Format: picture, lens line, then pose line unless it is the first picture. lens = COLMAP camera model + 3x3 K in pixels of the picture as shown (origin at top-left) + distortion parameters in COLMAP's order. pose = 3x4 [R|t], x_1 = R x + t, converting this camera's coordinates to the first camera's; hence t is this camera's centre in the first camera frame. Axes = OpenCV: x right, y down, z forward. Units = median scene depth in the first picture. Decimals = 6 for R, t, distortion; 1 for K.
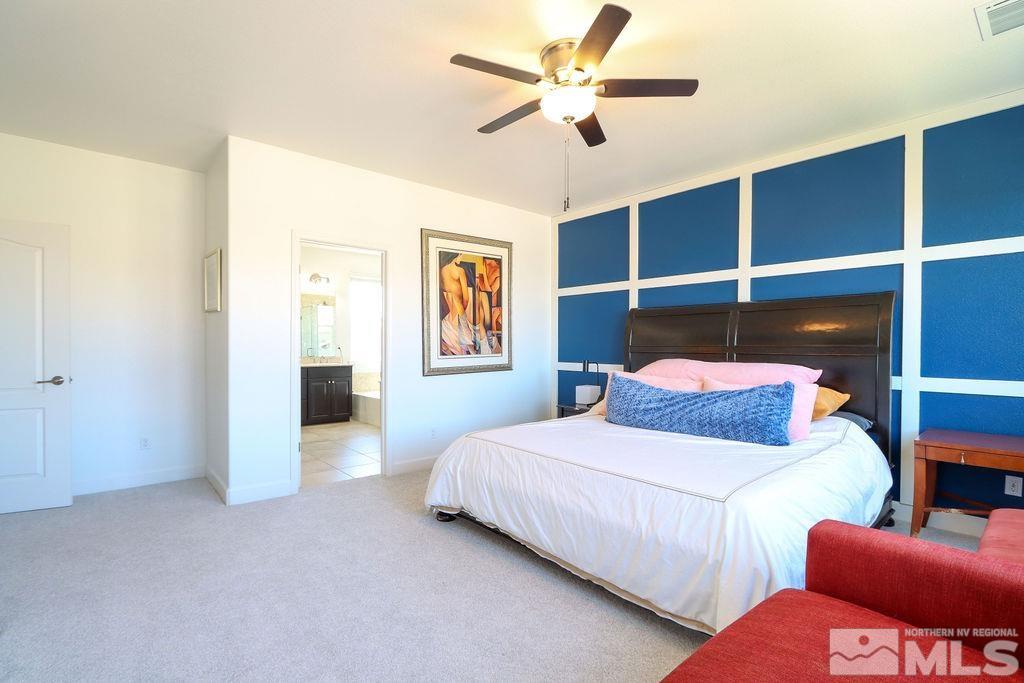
lens RADIAL K [[471.5, 0, 505.7], [0, 471.5, 344.5], [0, 0, 1]] dist [-0.003058, -0.000365]
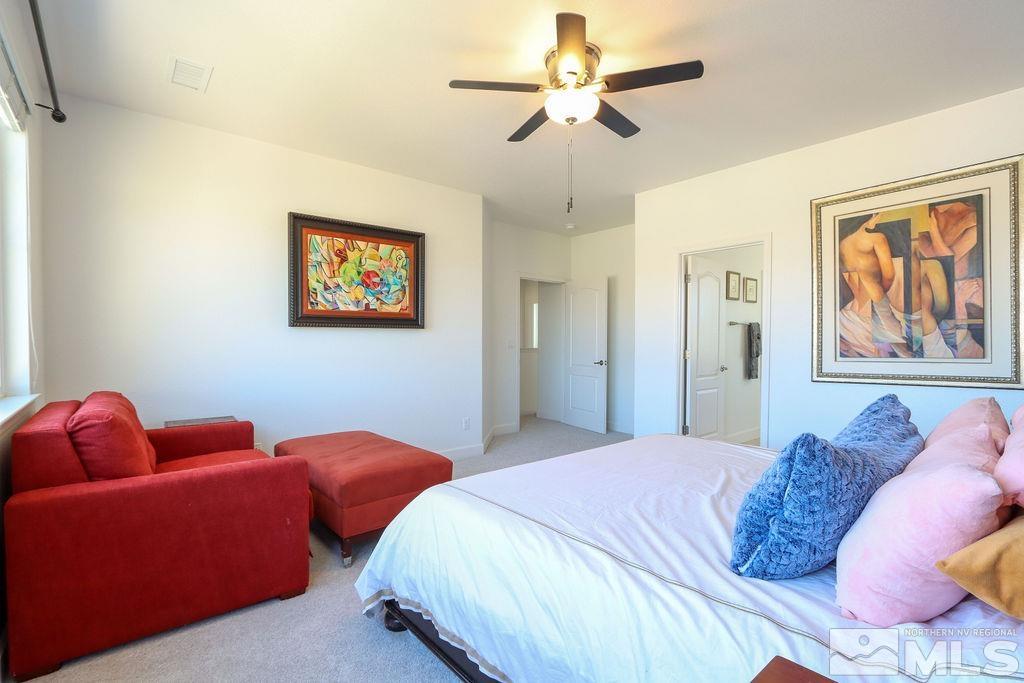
lens RADIAL K [[471.5, 0, 505.9], [0, 471.5, 341.8], [0, 0, 1]] dist [-0.003058, -0.000365]
pose [[-0.004118, -0.005043, -0.999979, 0.595391], [-0.005805, 0.999971, -0.005019, 0.005424], [0.999975, 0.005784, -0.004148, 0.444189]]
